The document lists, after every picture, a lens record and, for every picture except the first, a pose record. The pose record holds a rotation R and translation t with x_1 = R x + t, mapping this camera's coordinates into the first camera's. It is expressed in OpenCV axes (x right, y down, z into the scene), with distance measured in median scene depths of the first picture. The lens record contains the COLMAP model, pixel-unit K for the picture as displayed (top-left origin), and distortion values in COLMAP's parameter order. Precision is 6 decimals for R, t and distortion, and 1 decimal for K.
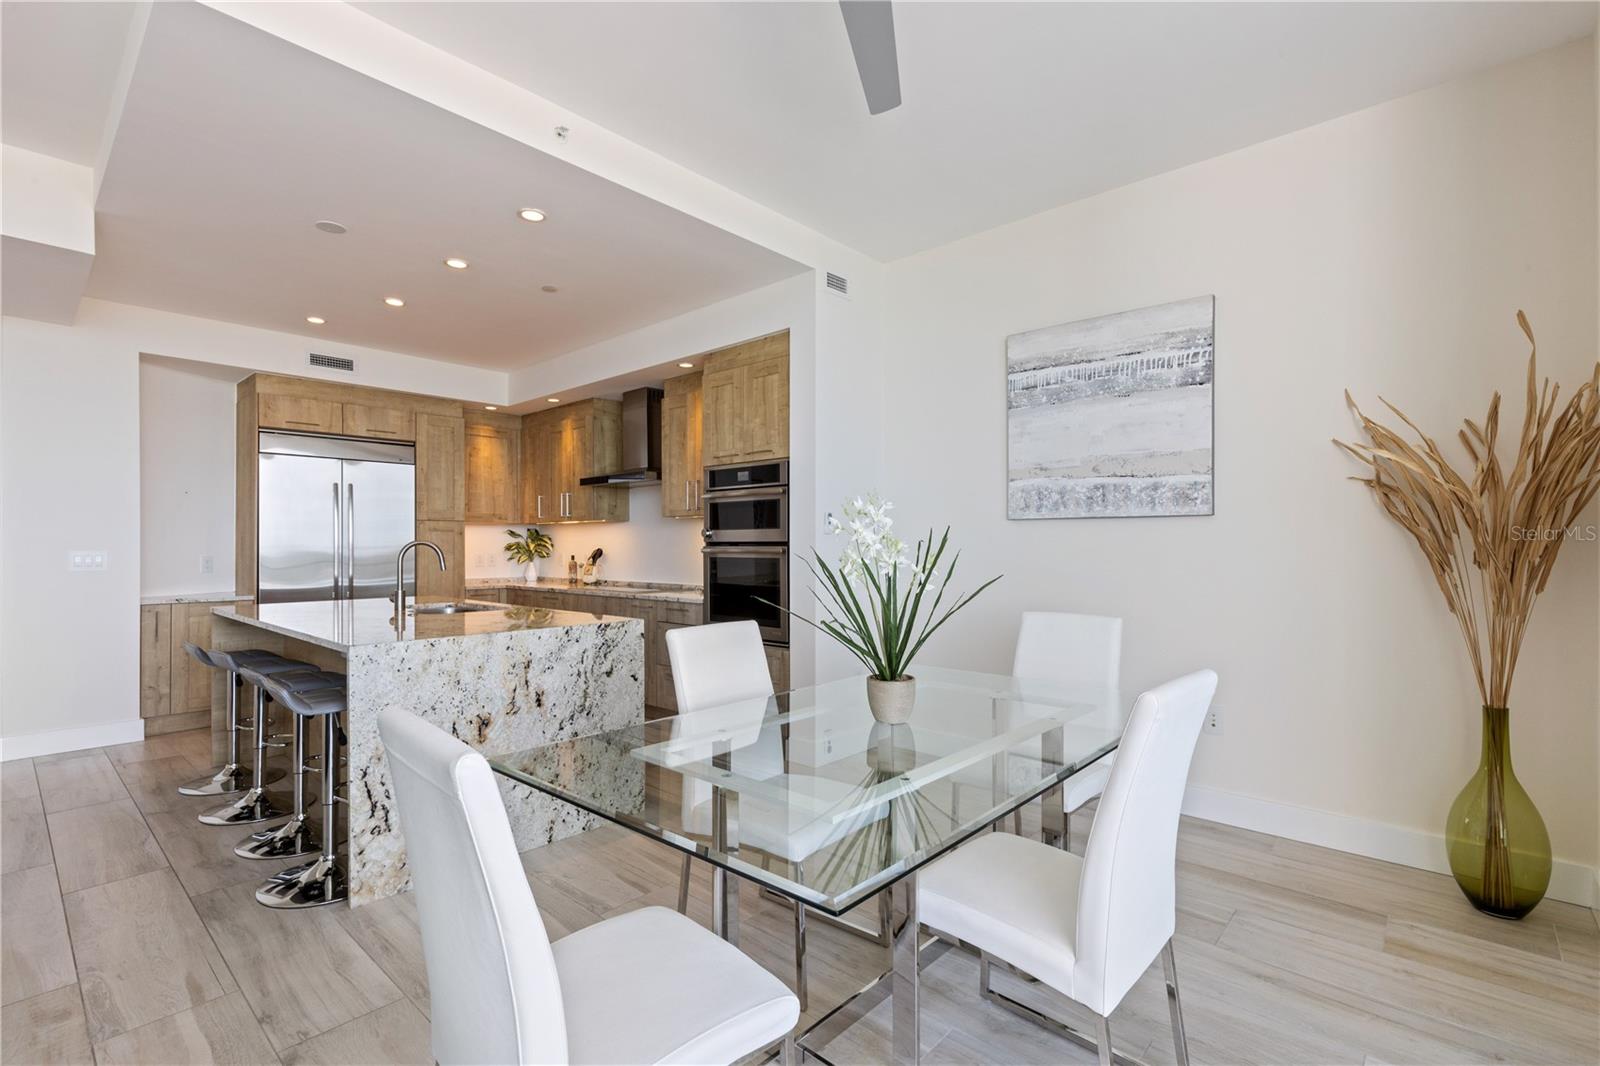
lens RADIAL K [[725.6, 0, 806.9], [0, 725.6, 546.7], [0, 0, 1]] dist [0.003004, -0.000031]
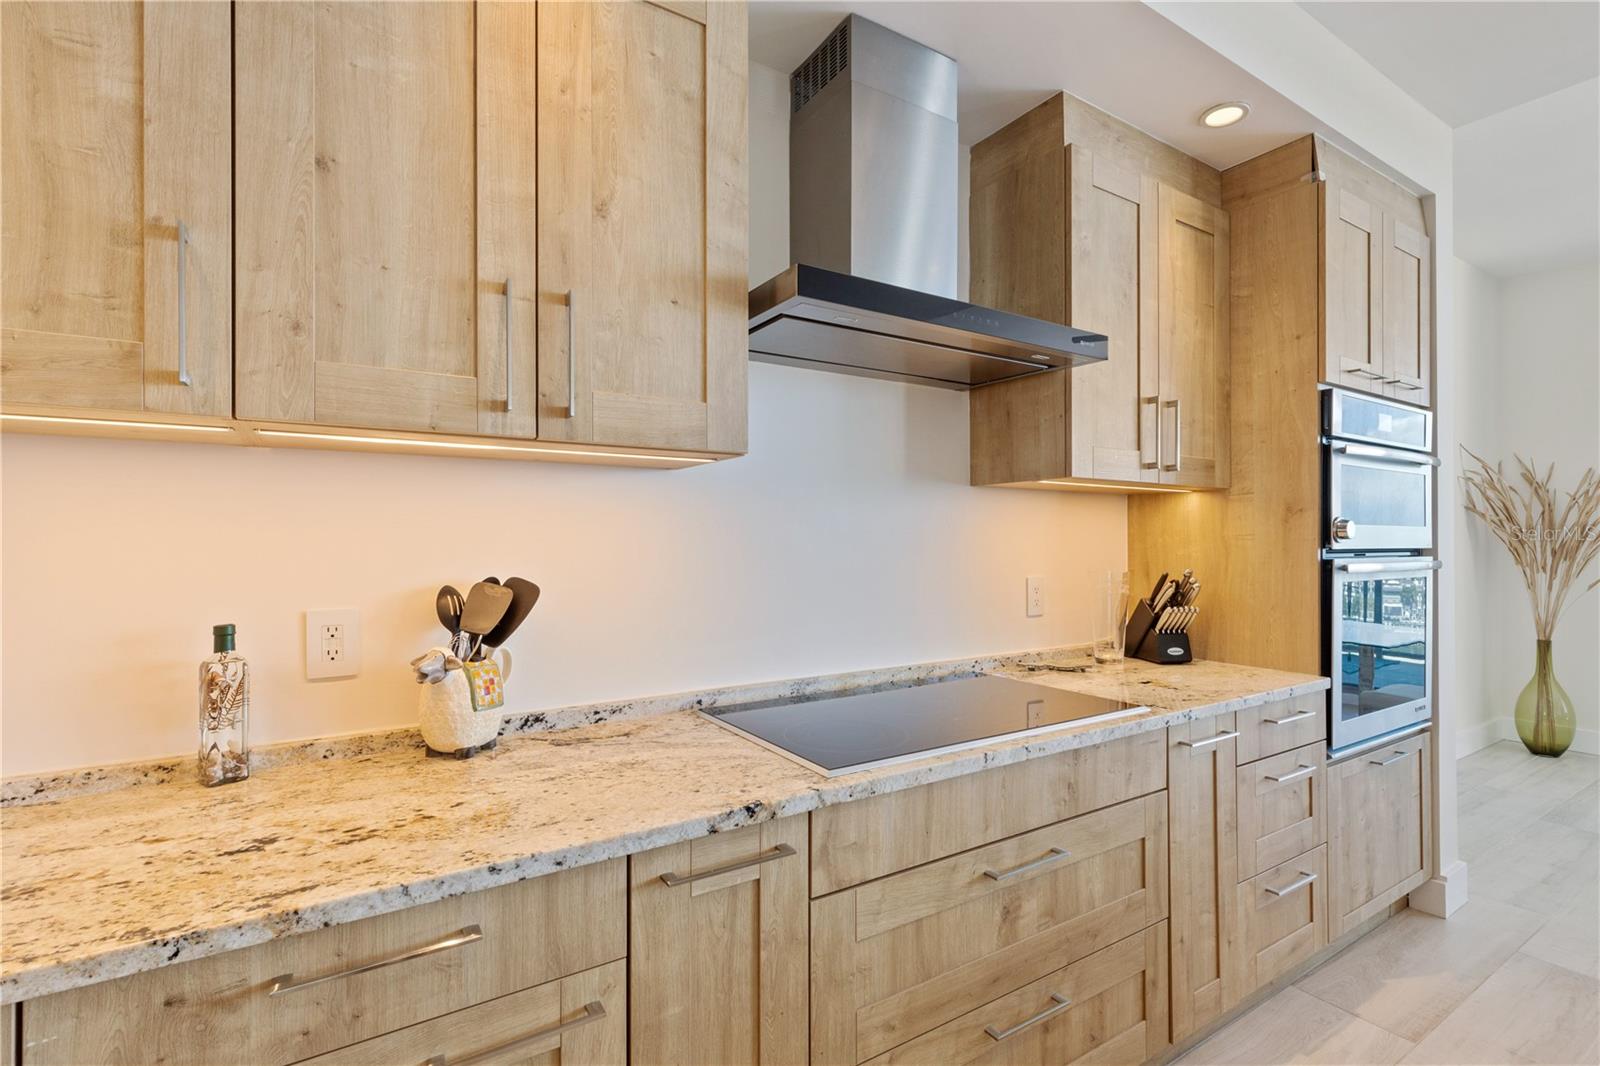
lens RADIAL K [[725.3, 0, 799.7], [0, 725.3, 540.0], [0, 0, 1]] dist [0.003462, 0.000228]
pose [[0.270601, 0.003502, 0.962685, -0.724460], [0.002922, 0.999986, -0.004459, -0.012113], [-0.962687, 0.004020, 0.270587, 1.300032]]
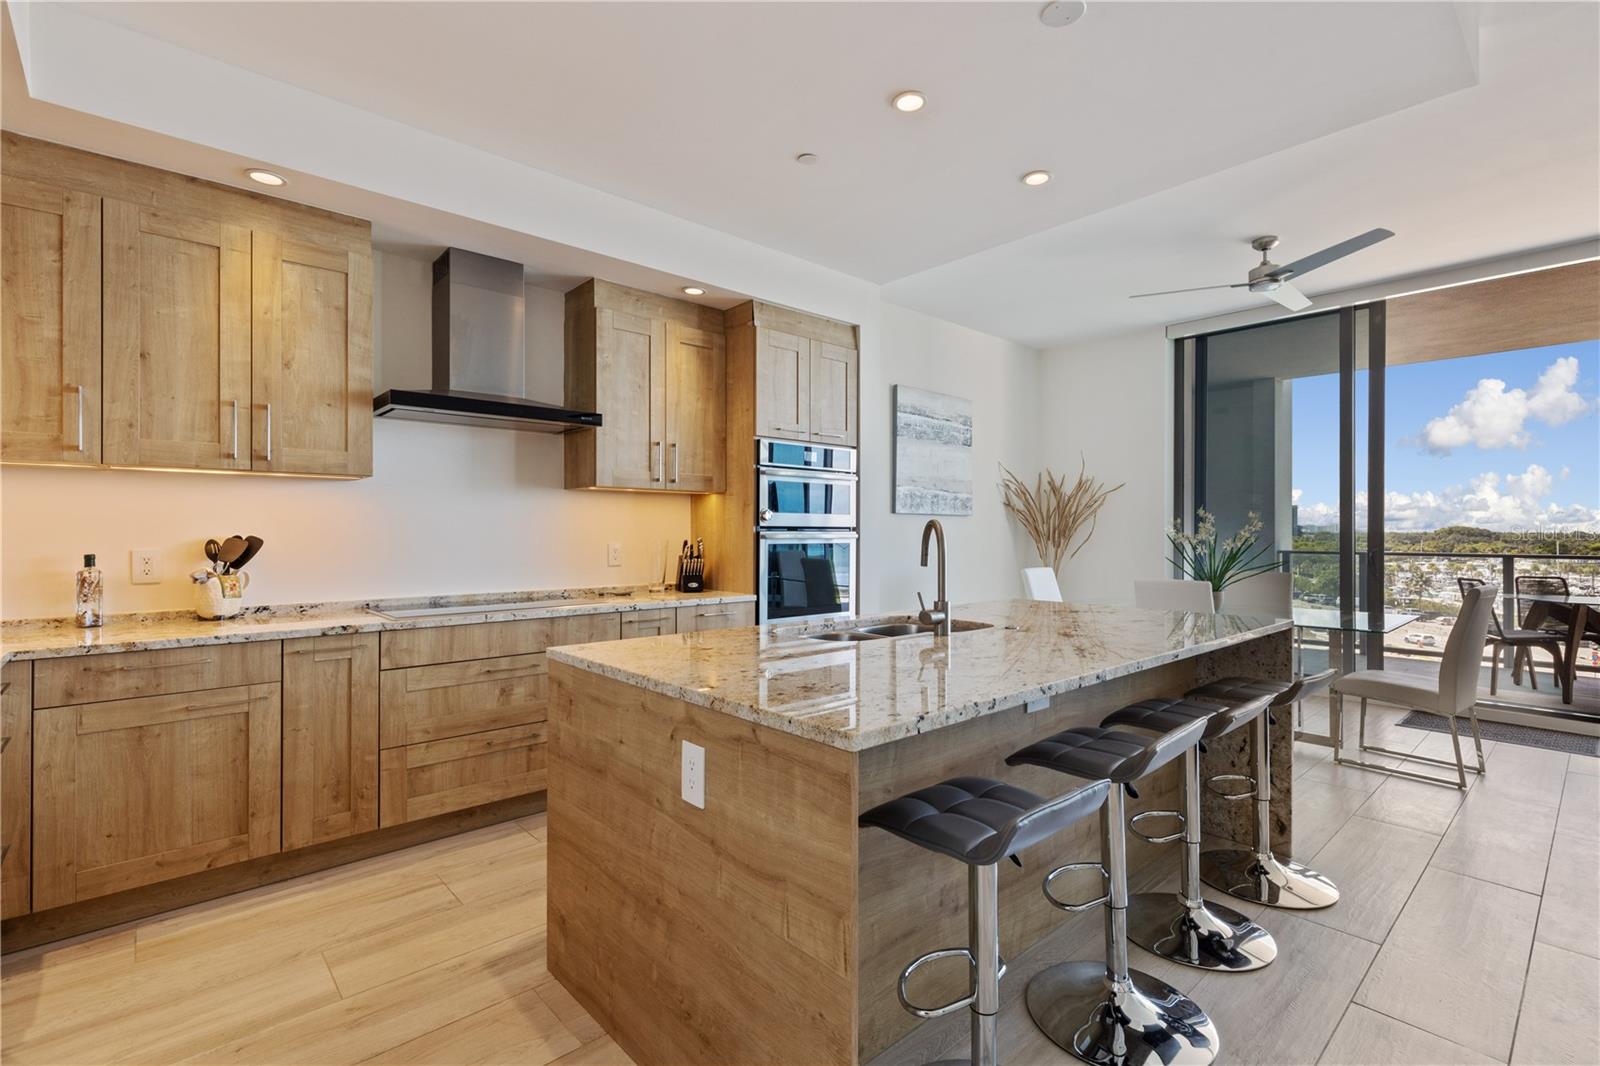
lens RADIAL K [[724.0, 0, 796.1], [0, 724.0, 530.9], [0, 0, 1]] dist [0.002906, 0.000420]
pose [[0.109552, 0.003471, 0.993975, -1.047903], [0.001606, 0.999992, -0.003669, 0.002475], [-0.993980, 0.001998, 0.109546, 0.942751]]
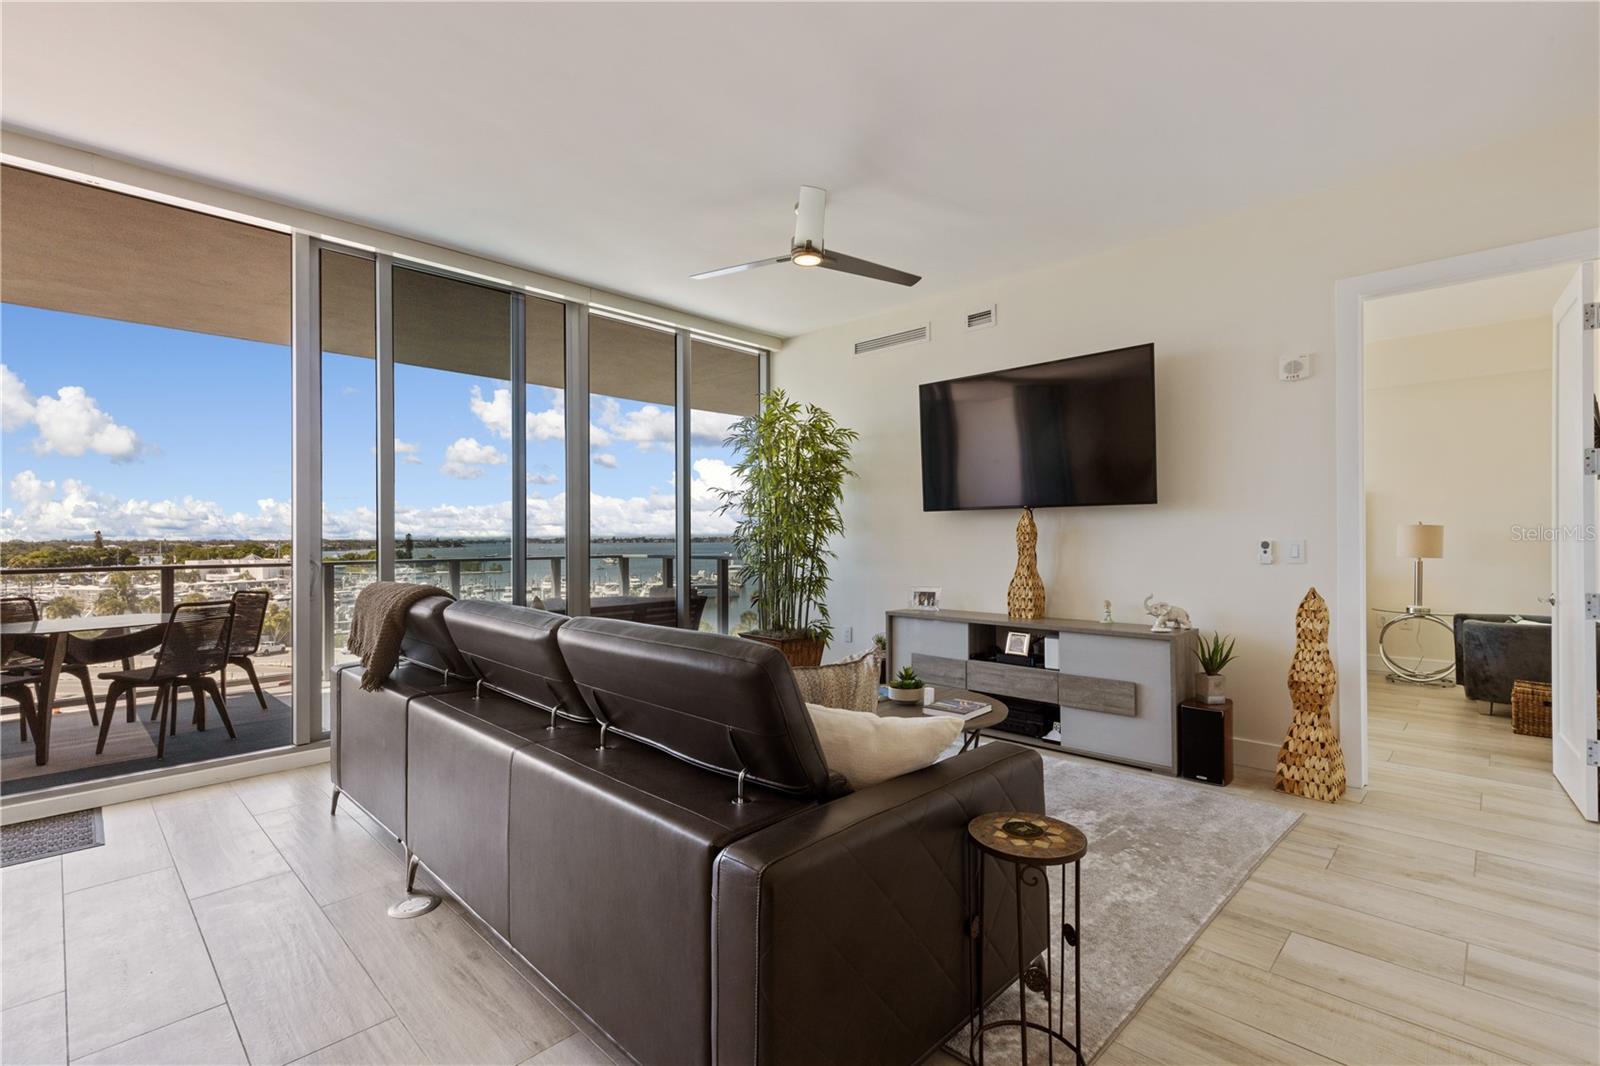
lens RADIAL K [[725.4, 0, 800.0], [0, 725.4, 533.0], [0, 0, 1]] dist [0.003658, 0.000997]
pose [[-0.999174, 0.006640, 0.040090, -0.698329], [0.006554, 0.999976, -0.002272, 0.000892], [-0.040104, -0.002007, -0.999194, 0.683888]]
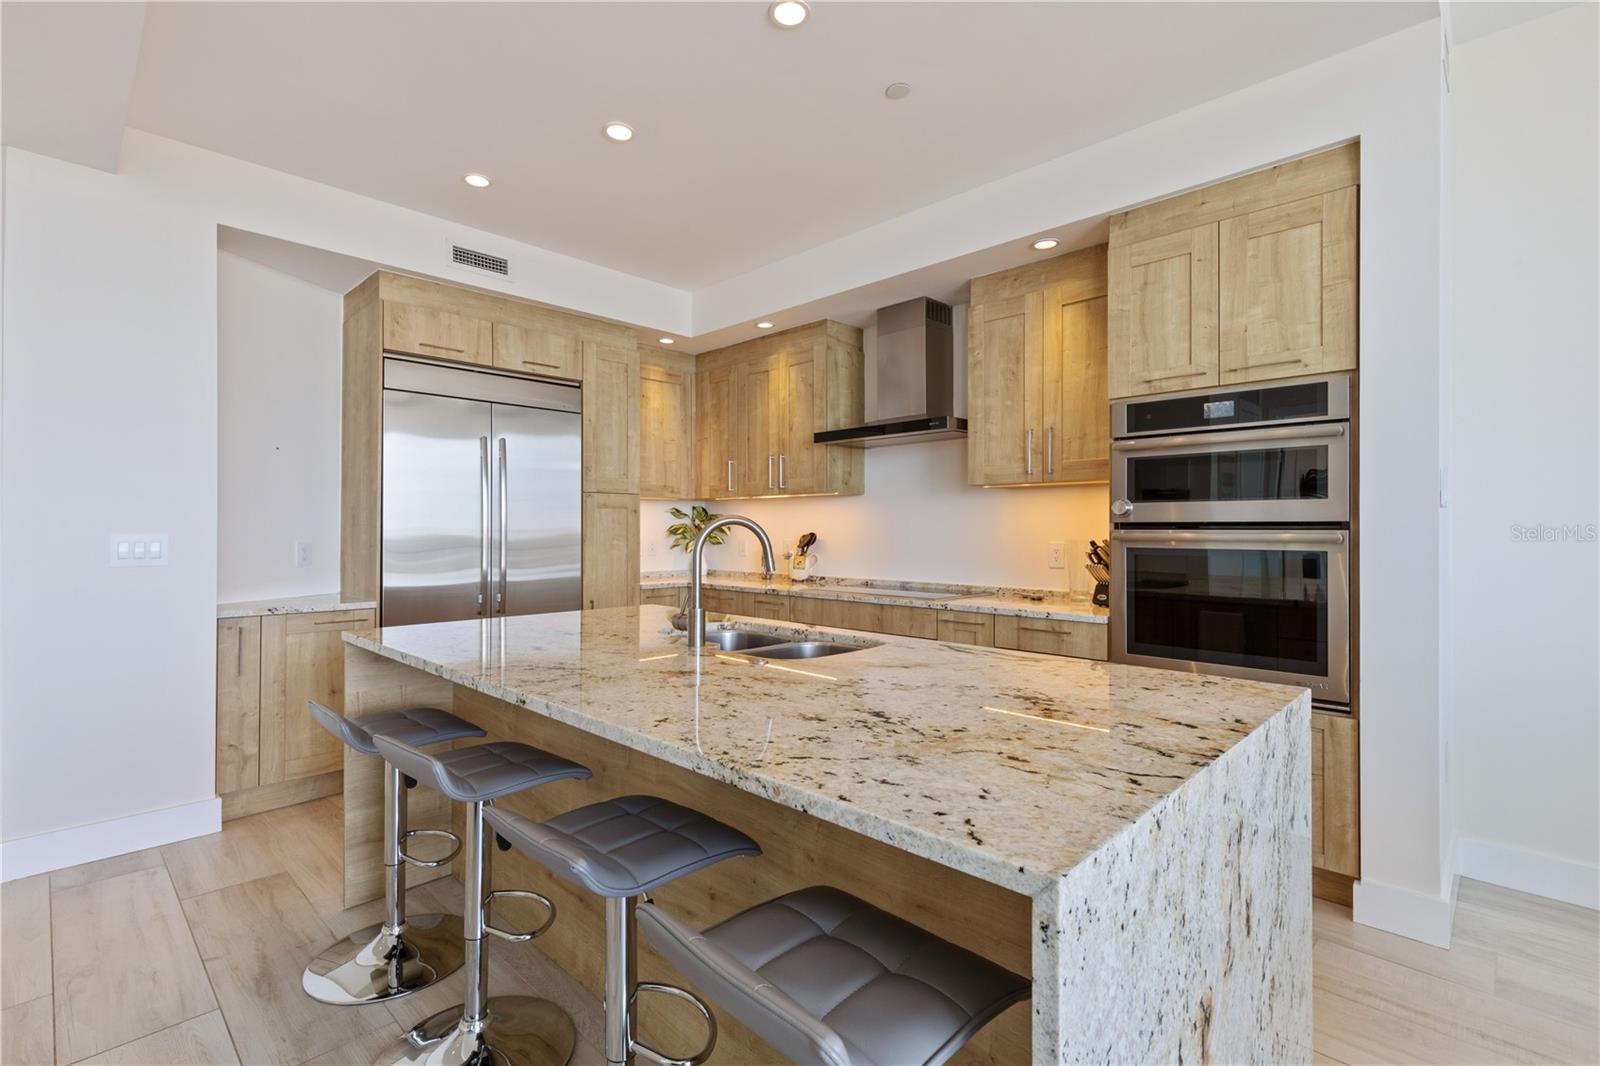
lens RADIAL K [[725.4, 0, 800.0], [0, 725.4, 533.0], [0, 0, 1]] dist [0.003658, 0.000997]
pose [[0.999244, 0.002897, -0.038767, -0.413112], [-0.002834, 0.999995, 0.001663, 0.002200], [0.038772, -0.001552, 0.999247, 0.414359]]
